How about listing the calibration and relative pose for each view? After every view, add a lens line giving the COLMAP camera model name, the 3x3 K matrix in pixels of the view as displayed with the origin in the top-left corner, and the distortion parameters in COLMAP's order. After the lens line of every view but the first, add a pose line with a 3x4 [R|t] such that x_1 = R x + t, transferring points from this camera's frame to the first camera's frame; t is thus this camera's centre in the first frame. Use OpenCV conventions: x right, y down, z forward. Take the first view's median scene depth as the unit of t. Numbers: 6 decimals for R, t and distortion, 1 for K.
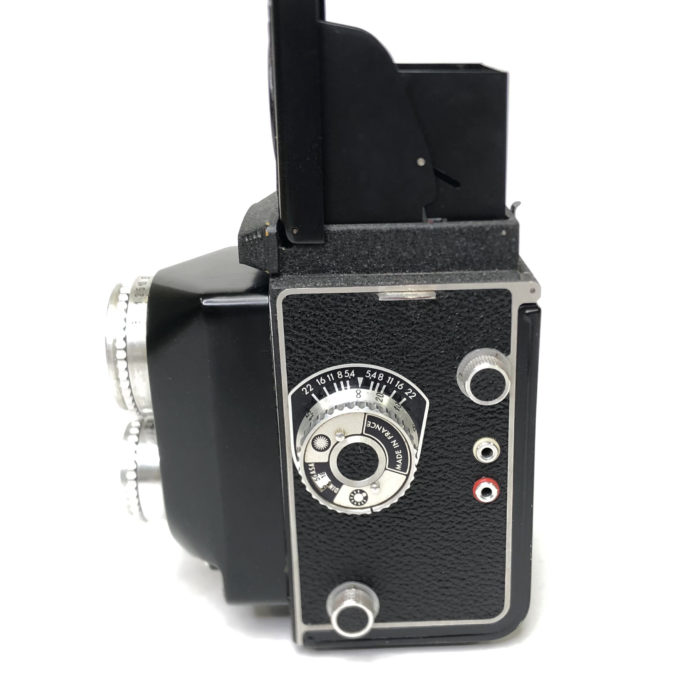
lens RADIAL K [[1036.7, 0, 350.6], [0, 1036.7, 350.0], [0, 0, 1]] dist [0.176773, 0.002758]
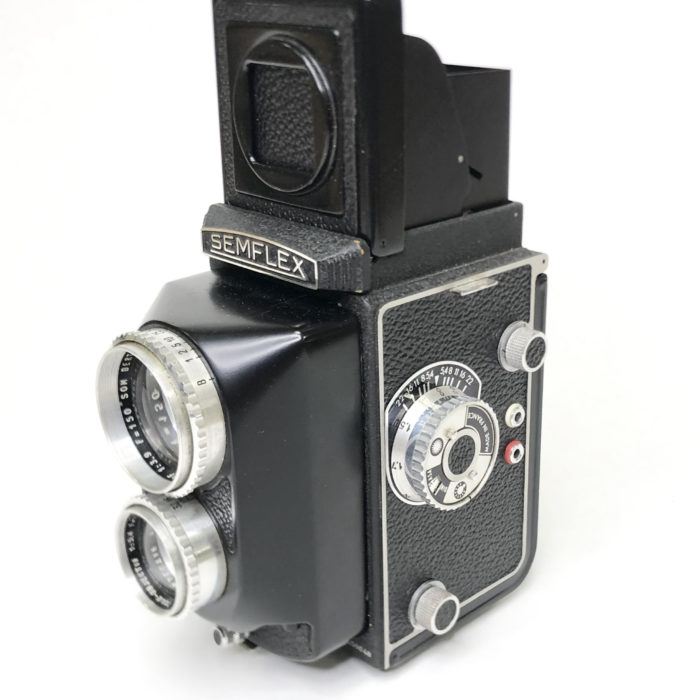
lens RADIAL K [[1036.7, 0, 350.6], [0, 1036.7, 350.0], [0, 0, 1]] dist [0.176773, 0.002758]
pose [[0.749531, -0.223653, 0.623043, -0.689396], [0.233651, 0.970002, 0.067114, -0.087062], [-0.619363, 0.095270, 0.779303, 0.257707]]
